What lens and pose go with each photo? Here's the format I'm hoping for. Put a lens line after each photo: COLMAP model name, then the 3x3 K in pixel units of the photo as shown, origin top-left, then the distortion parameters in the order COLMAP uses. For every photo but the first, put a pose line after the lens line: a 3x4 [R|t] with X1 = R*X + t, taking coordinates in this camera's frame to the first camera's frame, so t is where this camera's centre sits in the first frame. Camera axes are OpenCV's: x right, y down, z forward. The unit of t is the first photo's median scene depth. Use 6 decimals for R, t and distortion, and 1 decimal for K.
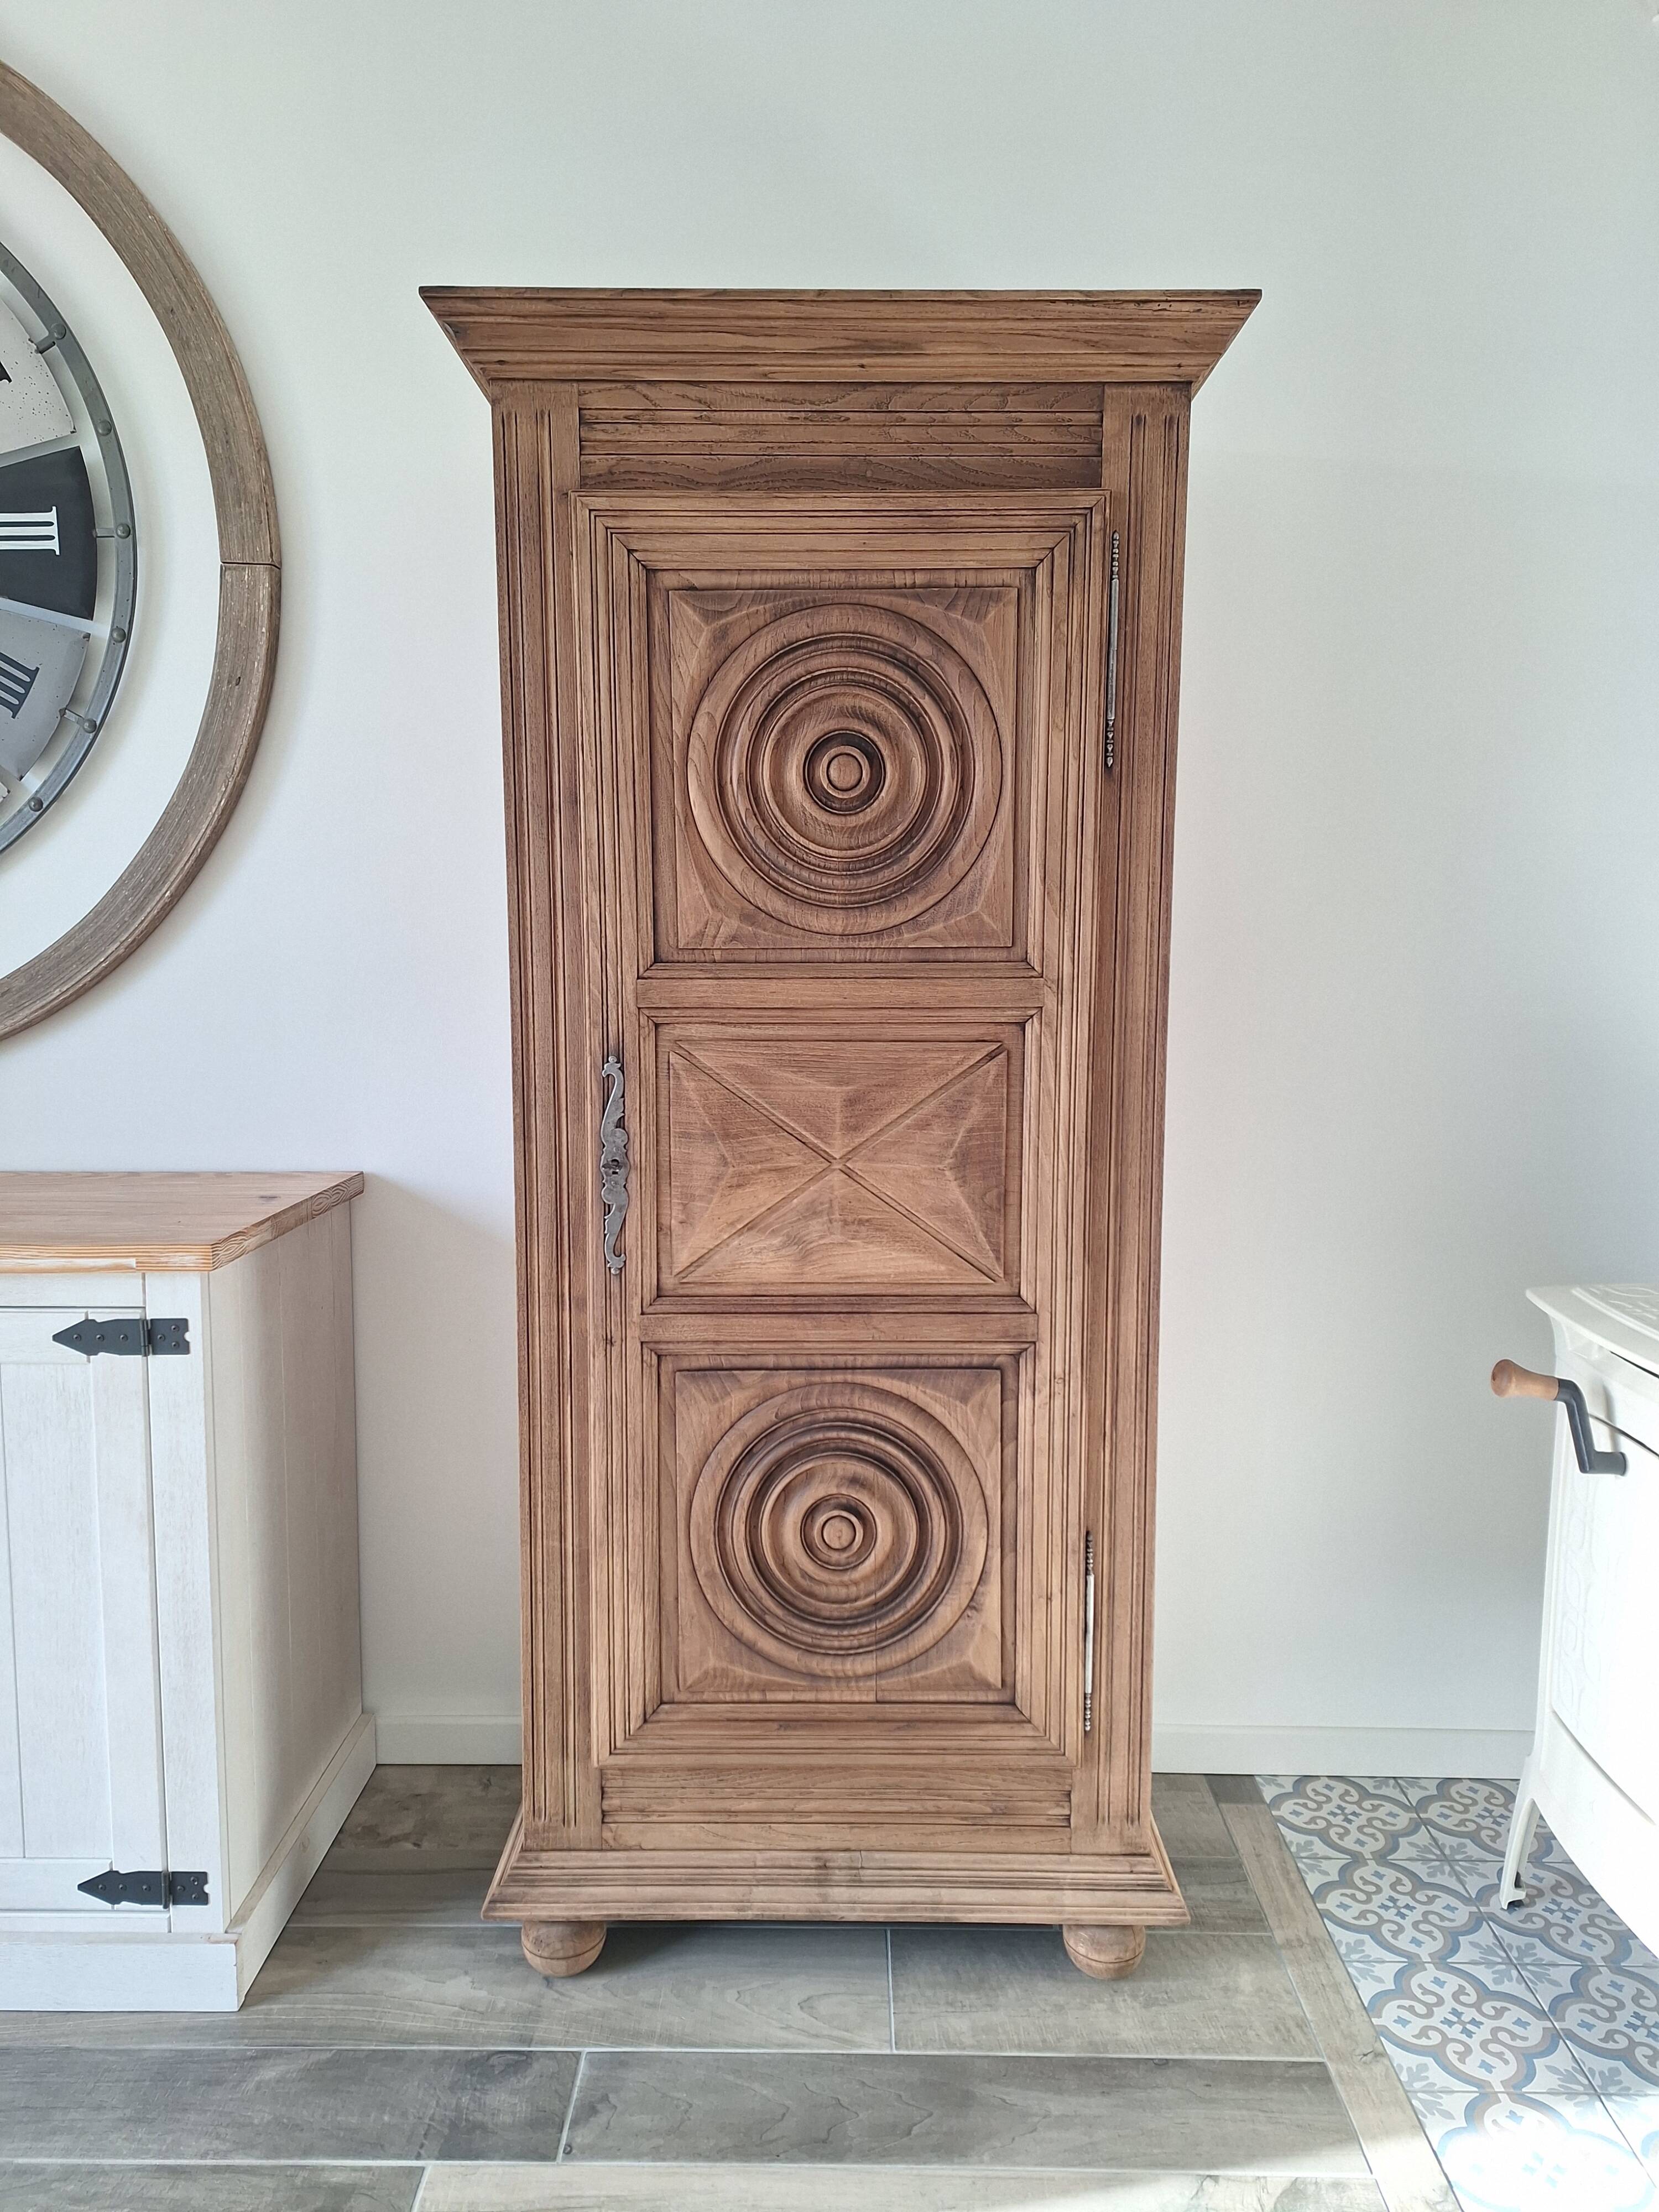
lens RADIAL K [[1536.7, 0, 834.1], [0, 1536.7, 1101.8], [0, 0, 1]] dist [0.011702, -0.000836]
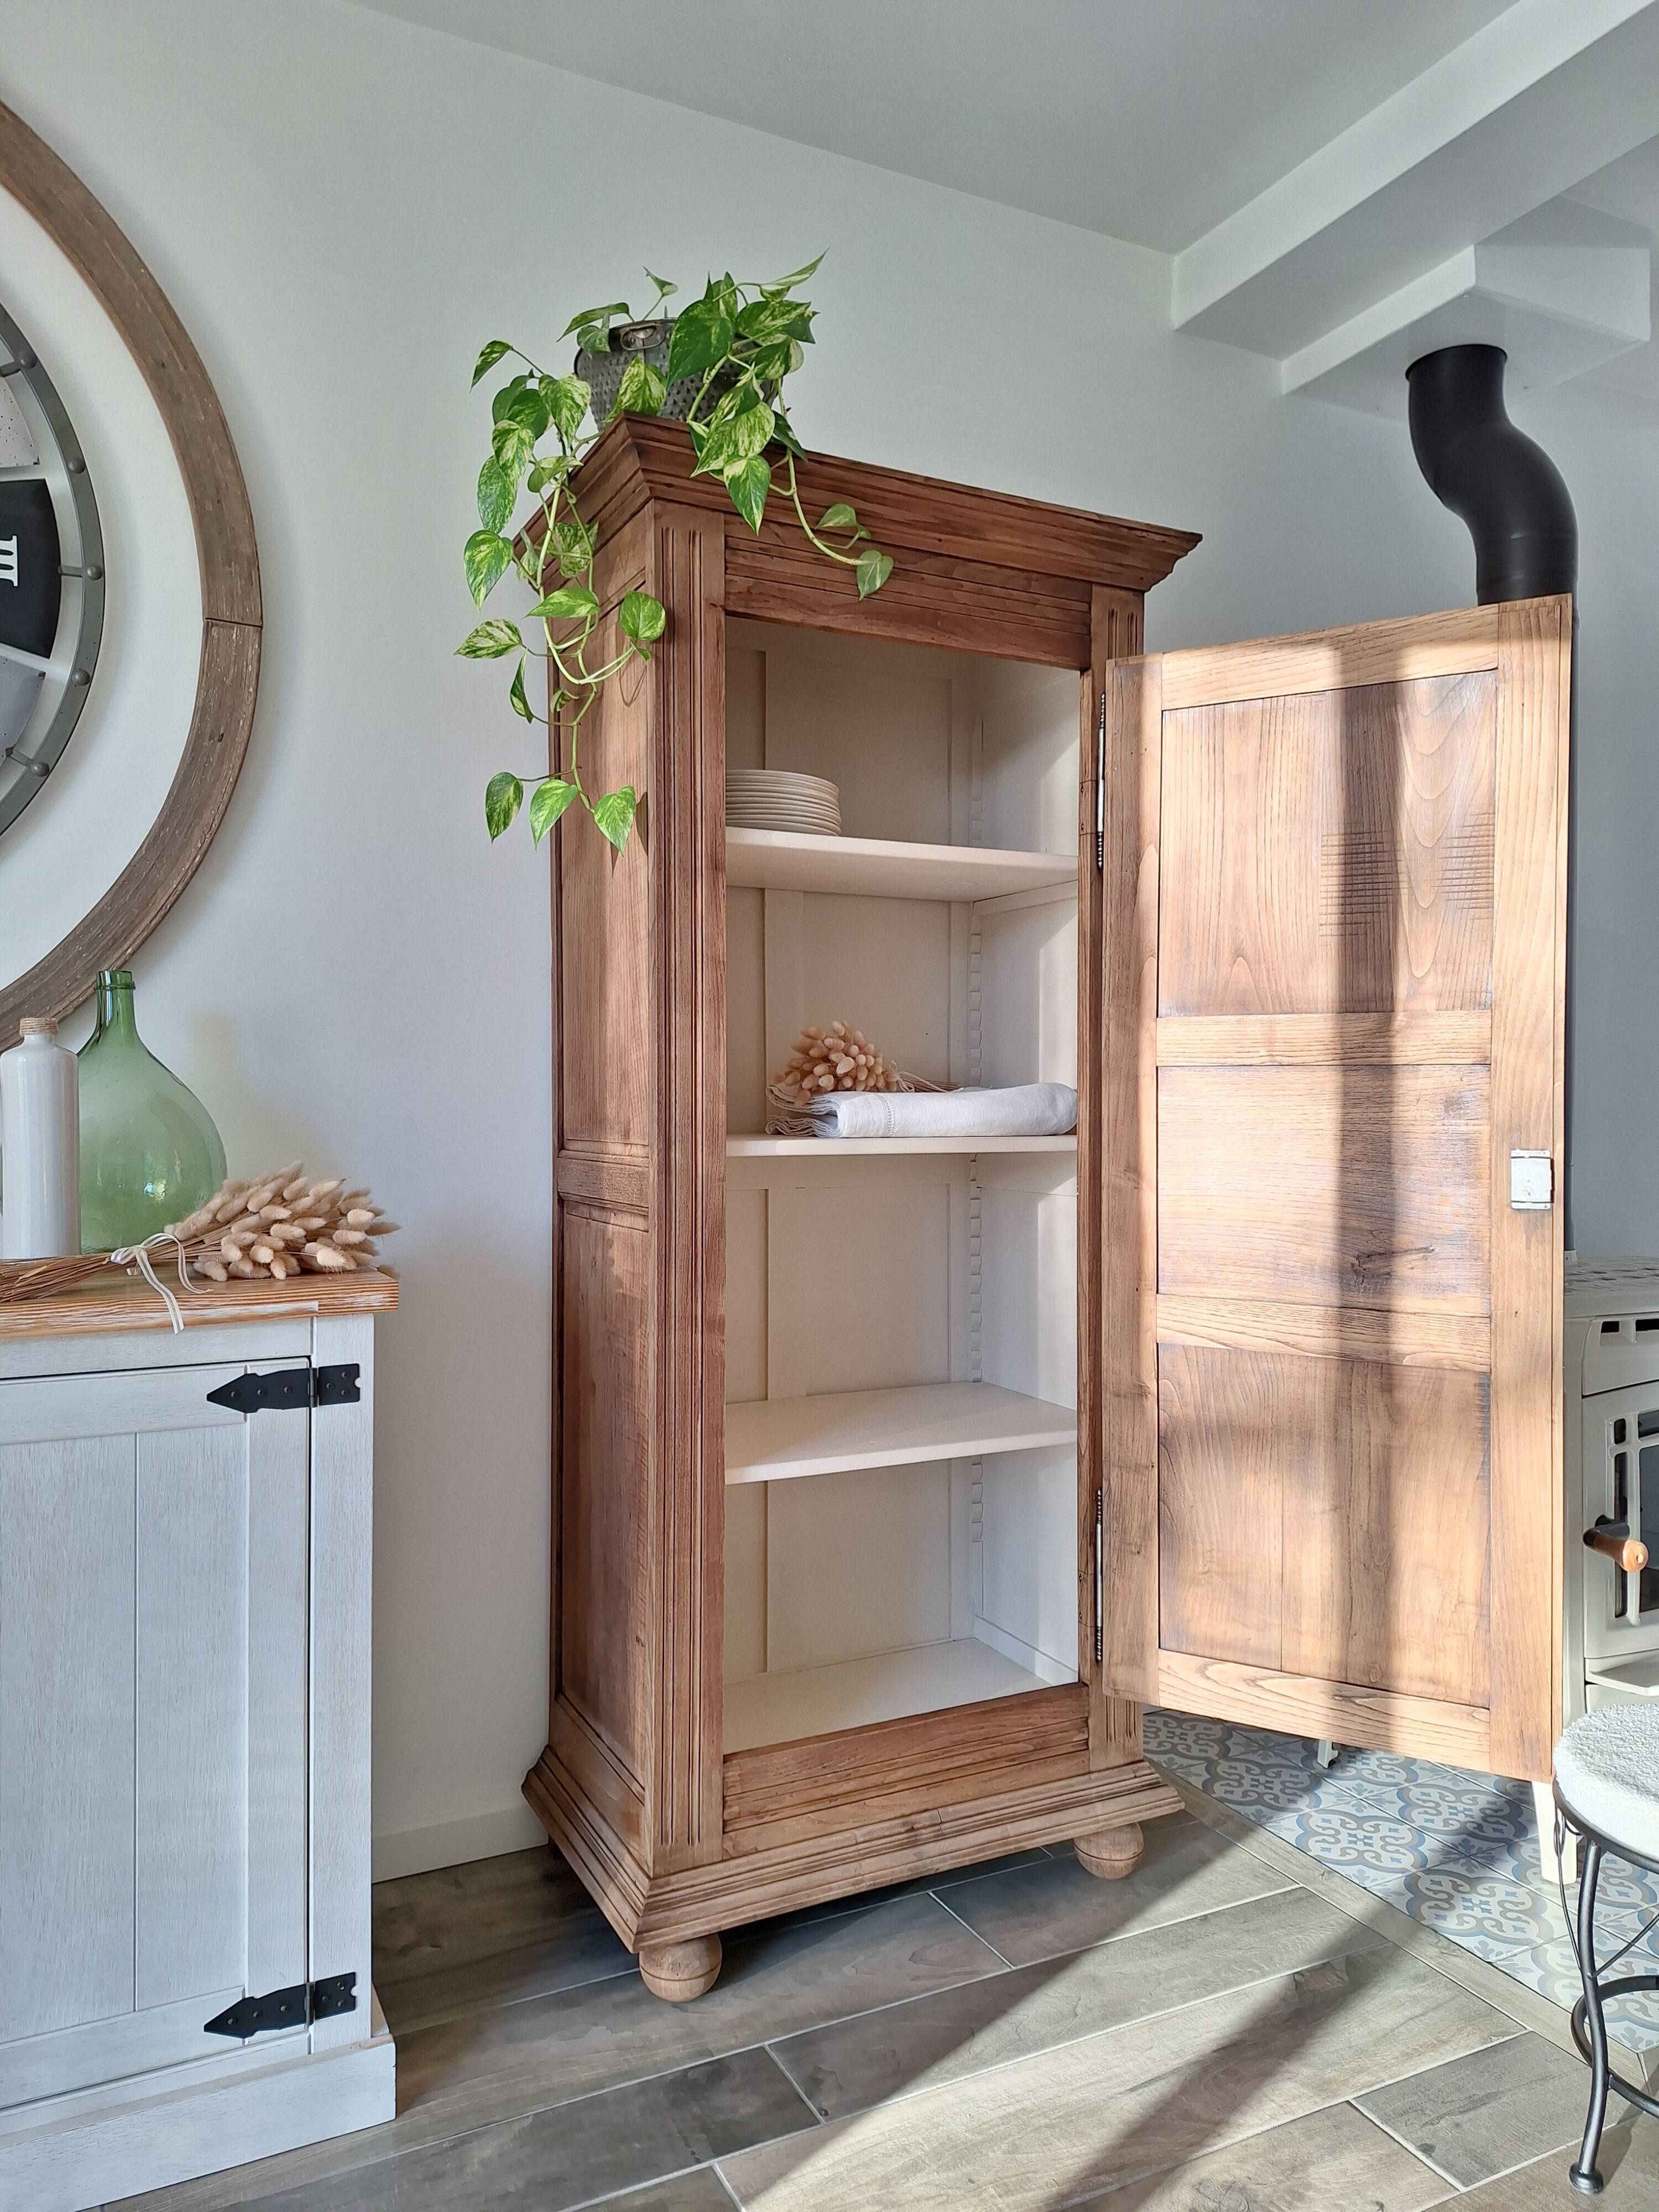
lens RADIAL K [[1537.9, 0, 833.9], [0, 1537.9, 1103.1], [0, 0, 1]] dist [0.008831, -0.001037]
pose [[0.889729, -0.003679, 0.456475, -0.567560], [0.054546, 0.993660, -0.098308, 0.084939], [-0.453219, 0.112366, 0.884289, -0.012097]]
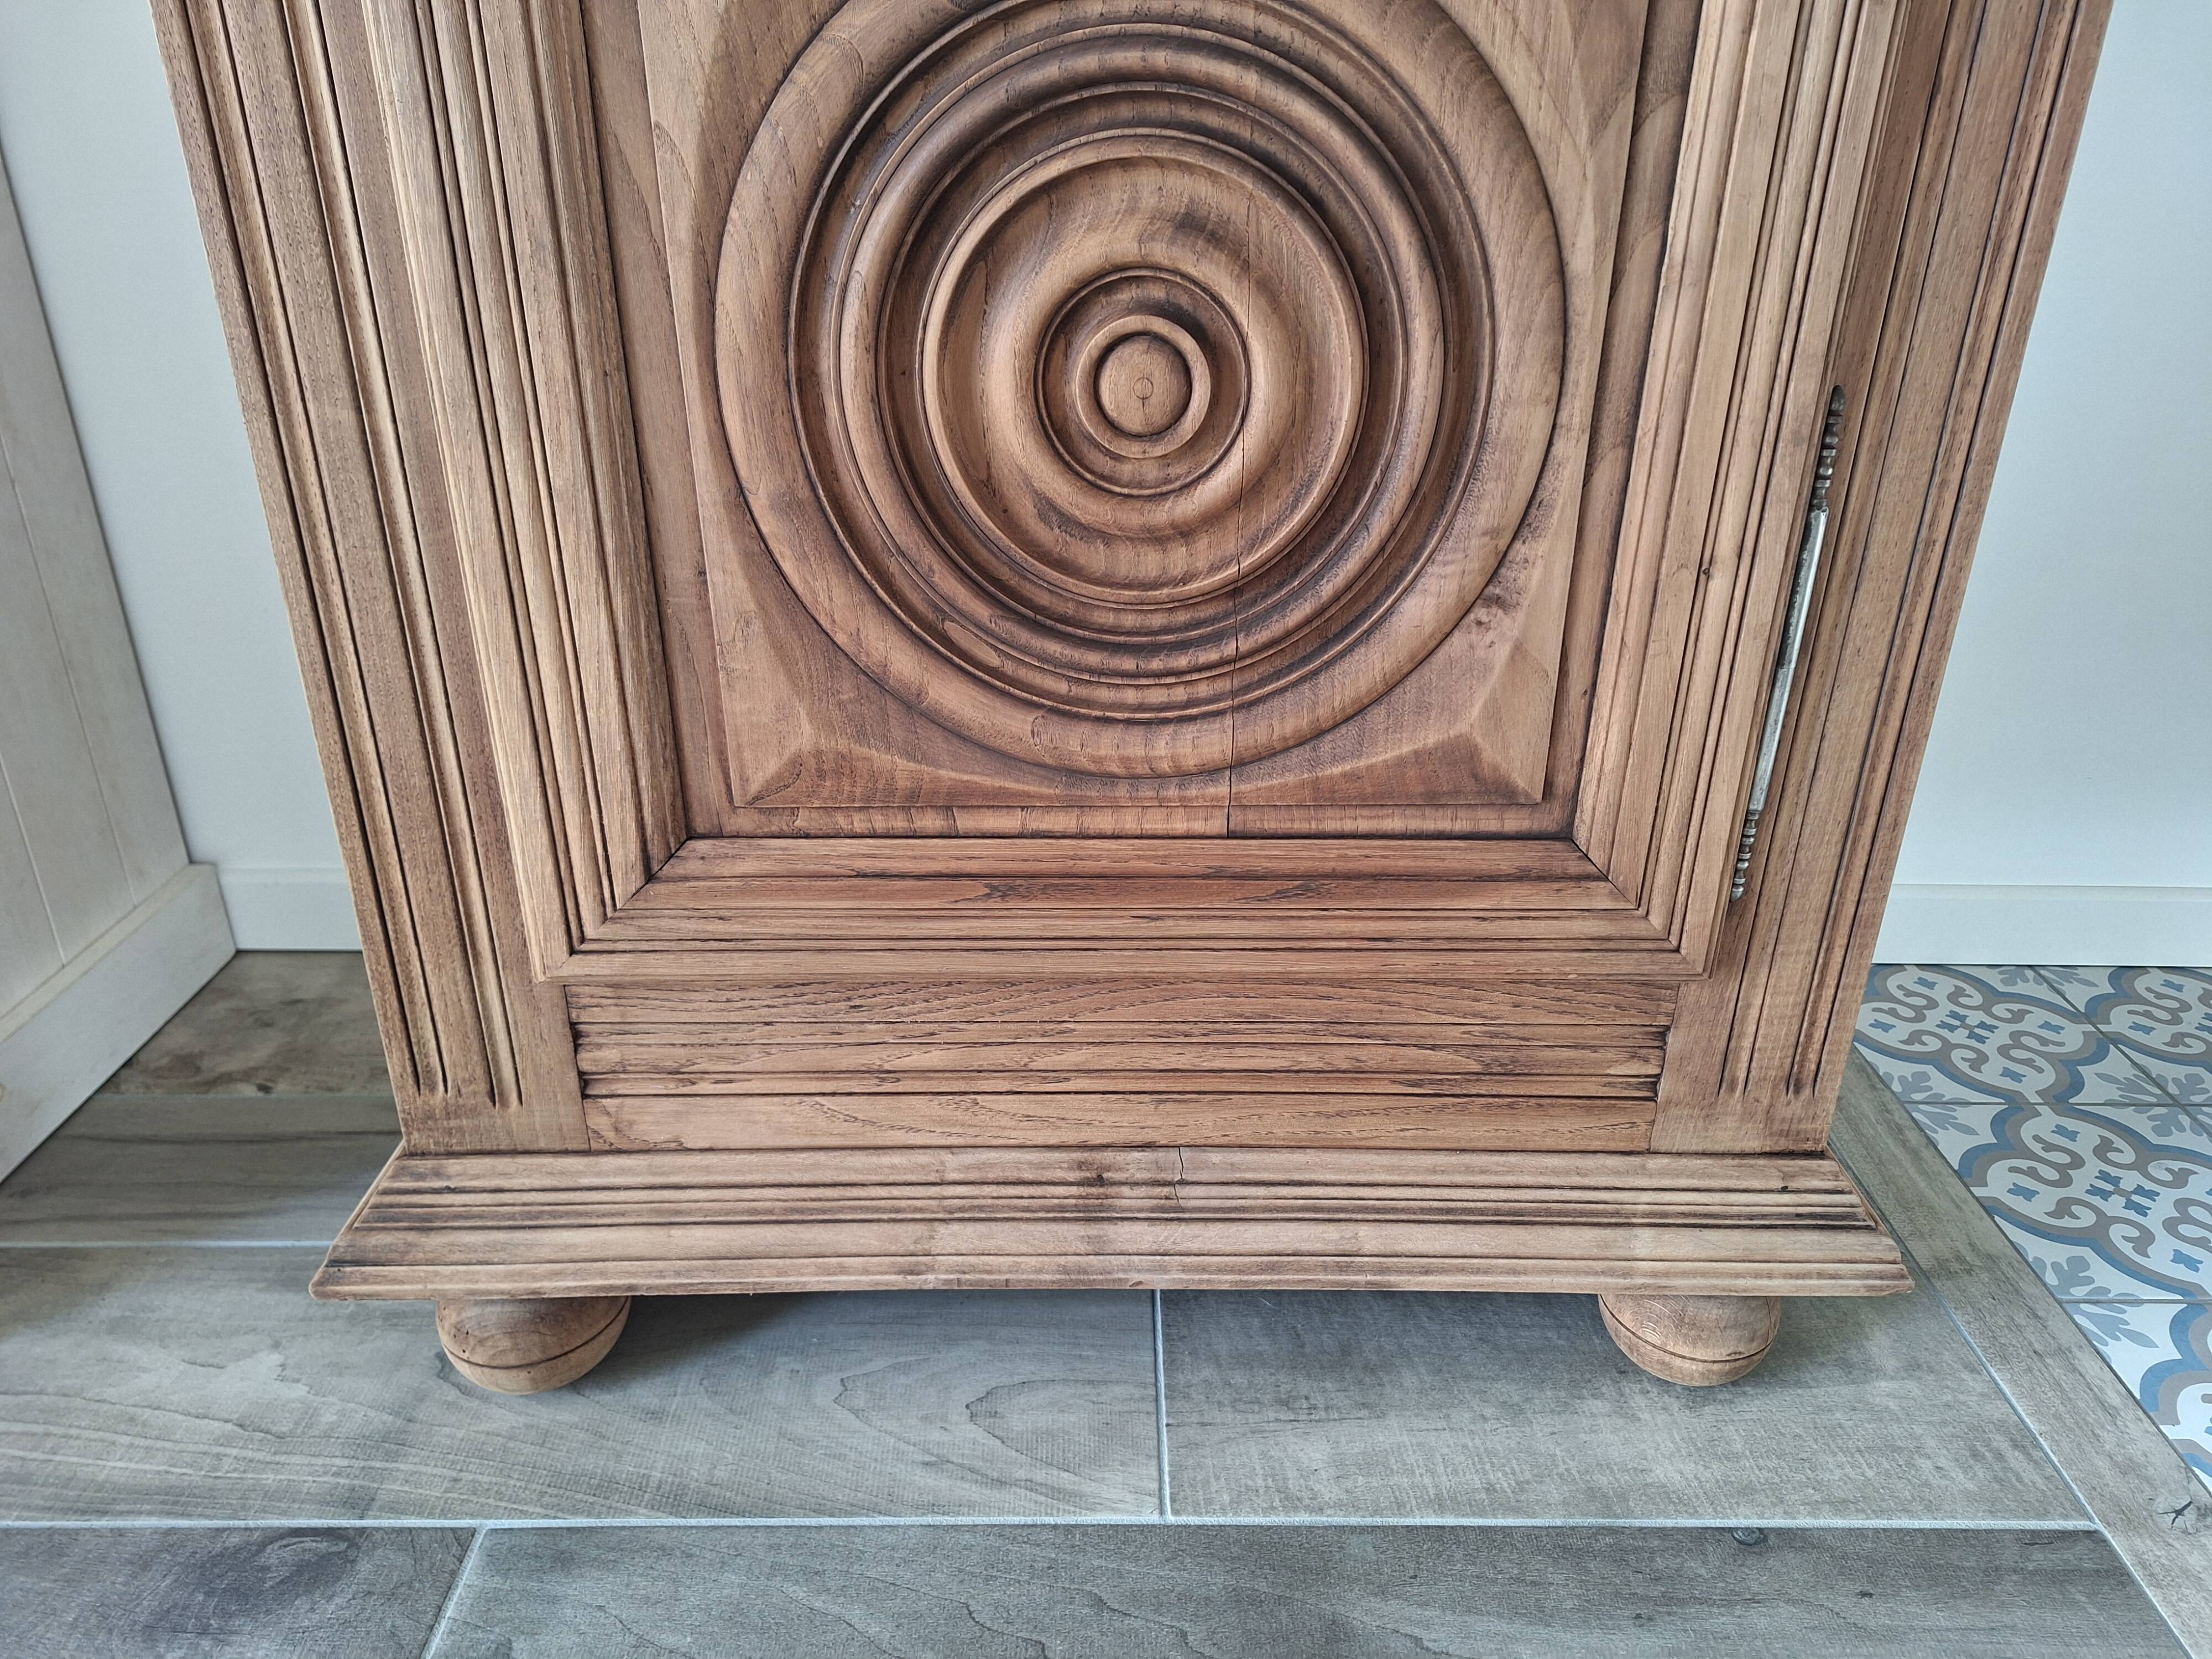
lens RADIAL K [[1569.7, 0, 1137.3], [0, 1569.7, 827.3], [0, 0, 1]] dist [0.109369, -0.165185]
pose [[0.999581, -0.000139, 0.028946, -0.008366], [-0.009602, 0.941774, 0.336110, 0.249713], [-0.027308, -0.336247, 0.941378, 0.612586]]
